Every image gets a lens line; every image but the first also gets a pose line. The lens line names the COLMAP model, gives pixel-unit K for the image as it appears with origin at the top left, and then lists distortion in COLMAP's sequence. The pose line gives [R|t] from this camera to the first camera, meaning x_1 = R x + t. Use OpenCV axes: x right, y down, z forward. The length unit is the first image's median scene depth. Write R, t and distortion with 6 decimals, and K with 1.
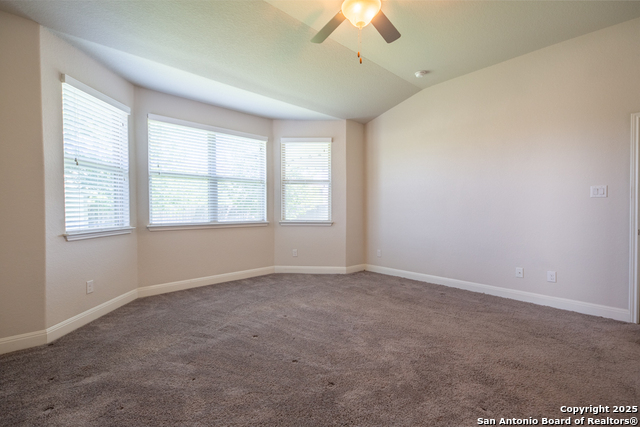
lens RADIAL K [[283.5, 0, 321.8], [0, 283.5, 213.4], [0, 0, 1]] dist [0.005173, 0.000355]
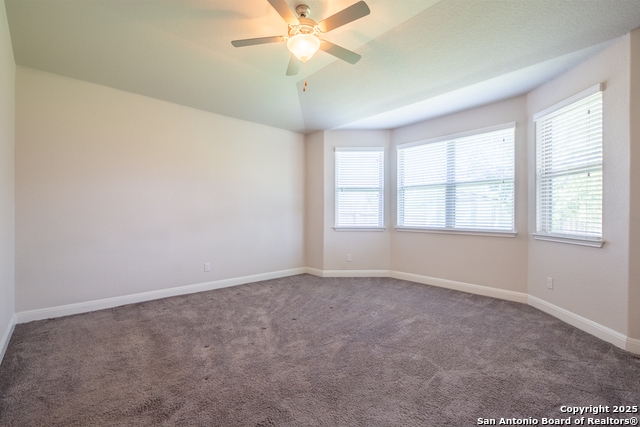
lens RADIAL K [[283.5, 0, 318.1], [0, 283.5, 212.3], [0, 0, 1]] dist [0.005173, 0.000355]
pose [[-0.002128, -0.005981, -0.999980, 0.705705], [-0.017685, 0.999826, -0.005943, -0.012004], [0.999841, 0.017672, -0.002234, 0.579775]]
